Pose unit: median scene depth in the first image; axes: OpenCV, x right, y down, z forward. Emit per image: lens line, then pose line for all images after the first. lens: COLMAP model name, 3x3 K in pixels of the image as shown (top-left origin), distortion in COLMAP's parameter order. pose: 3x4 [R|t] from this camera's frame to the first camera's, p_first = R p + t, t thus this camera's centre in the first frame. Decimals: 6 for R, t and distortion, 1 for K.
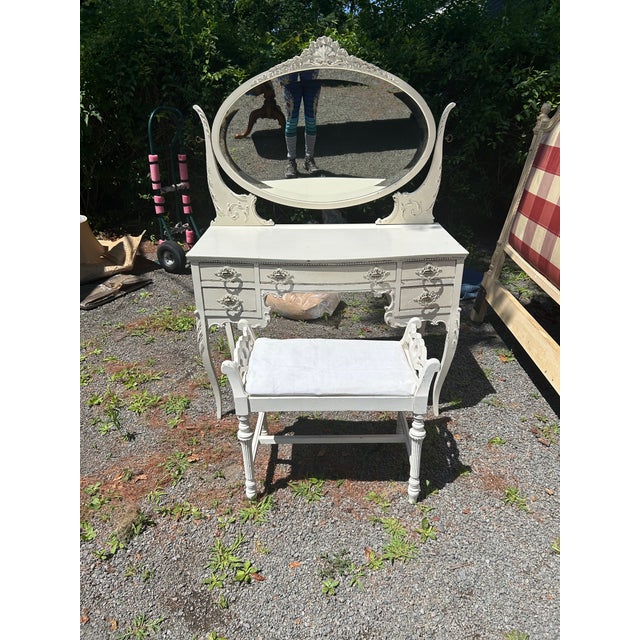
lens RADIAL K [[482.2, 0, 320.3], [0, 482.2, 324.2], [0, 0, 1]] dist [0.033613, -0.044071]
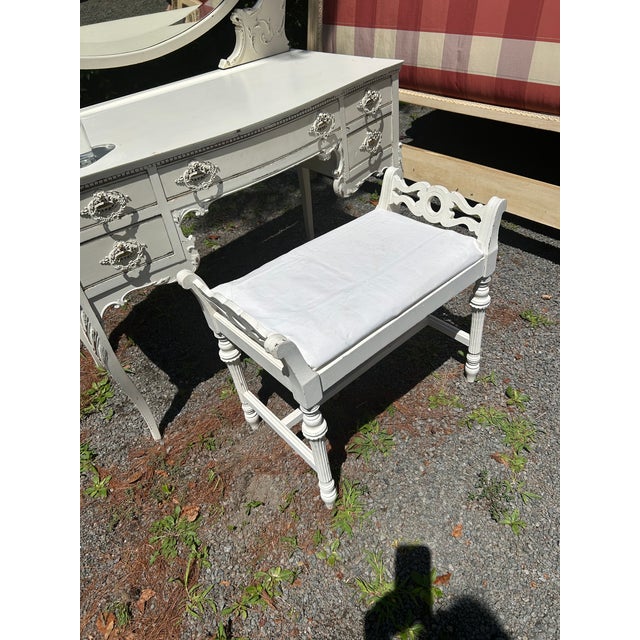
lens RADIAL K [[482.2, 0, 320.3], [0, 482.2, 324.2], [0, 0, 1]] dist [0.033613, -0.044071]
pose [[0.745345, -0.476279, 0.466497, -0.318705], [0.366426, 0.877228, 0.310166, -0.067489], [-0.556950, -0.060244, 0.828358, 0.415931]]
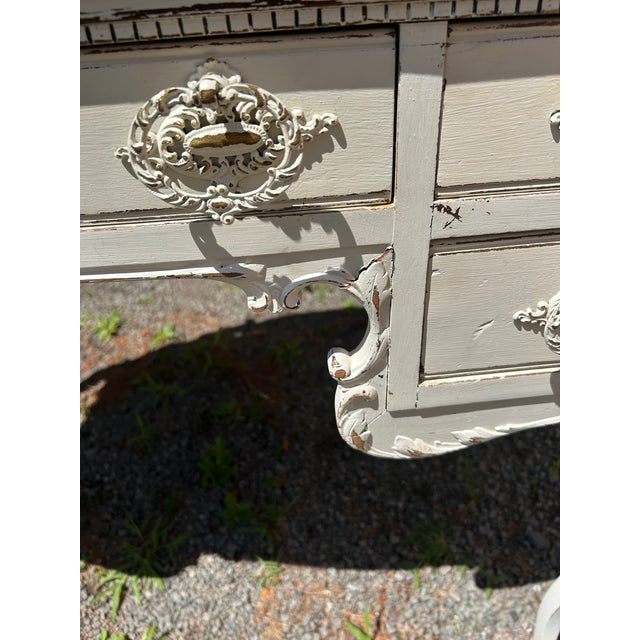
lens RADIAL K [[497.3, 0, 319.4], [0, 497.3, 324.3], [0, 0, 1]] dist [0.029866, -0.048808]
pose [[0.997265, 0.003920, -0.073803, 0.143721], [0.009208, 0.984222, 0.176699, -0.077975], [0.073331, -0.176895, 0.981494, 0.843490]]
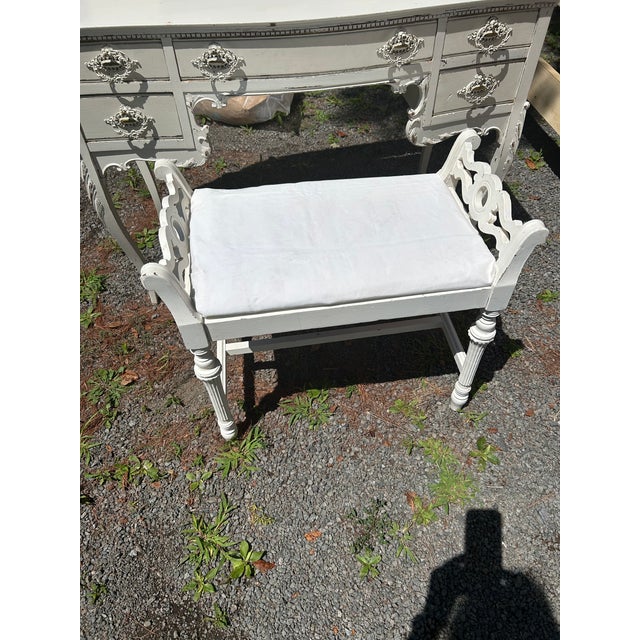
lens RADIAL K [[482.2, 0, 320.3], [0, 482.2, 324.2], [0, 0, 1]] dist [0.033613, -0.044071]
pose [[0.987475, -0.120812, 0.101478, -0.060228], [0.067883, 0.905926, 0.417960, -0.054220], [-0.142427, -0.405836, 0.902780, 0.392032]]
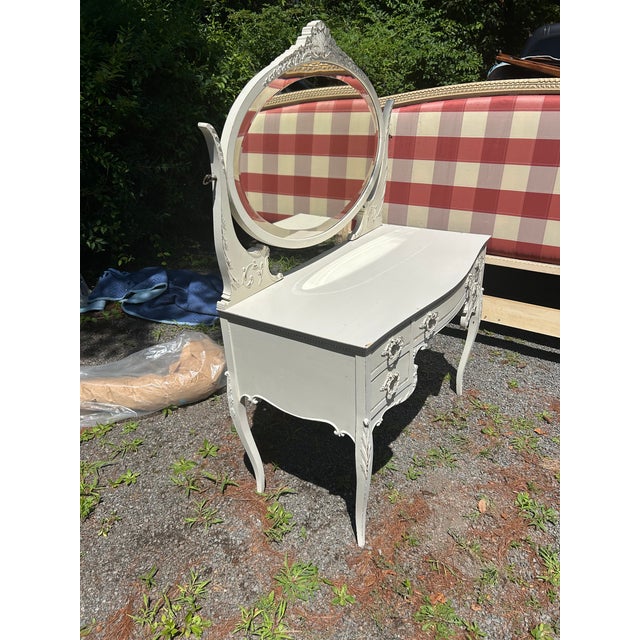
lens RADIAL K [[482.2, 0, 320.3], [0, 482.2, 324.2], [0, 0, 1]] dist [0.033613, -0.044071]
pose [[0.551084, -0.385295, 0.740172, -0.755402], [0.381666, 0.905181, 0.187027, -0.306196], [-0.742050, 0.179431, 0.645884, 0.599541]]
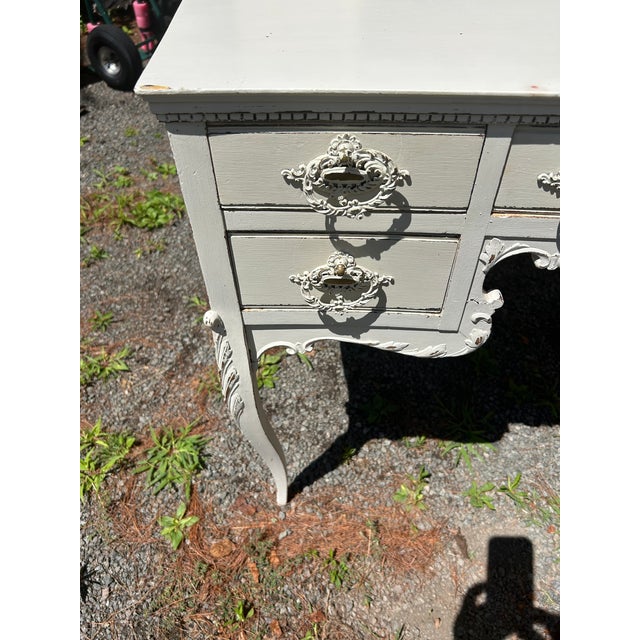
lens RADIAL K [[492.3, 0, 319.0], [0, 492.3, 323.7], [0, 0, 1]] dist [0.036307, -0.055157]
pose [[0.999052, -0.039410, 0.018486, -0.206609], [0.029911, 0.930045, 0.366227, -0.121159], [-0.031626, -0.365327, 0.930342, 0.759695]]
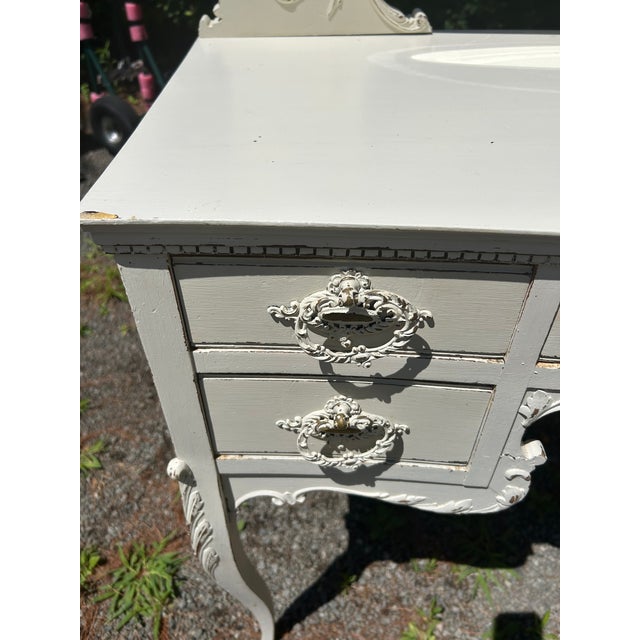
lens RADIAL K [[497.3, 0, 319.4], [0, 497.3, 324.3], [0, 0, 1]] dist [0.029866, -0.048808]
pose [[0.999512, -0.019679, 0.024269, -0.202856], [0.012688, 0.965440, 0.260317, -0.143007], [-0.028553, -0.259882, 0.965218, 0.819920]]
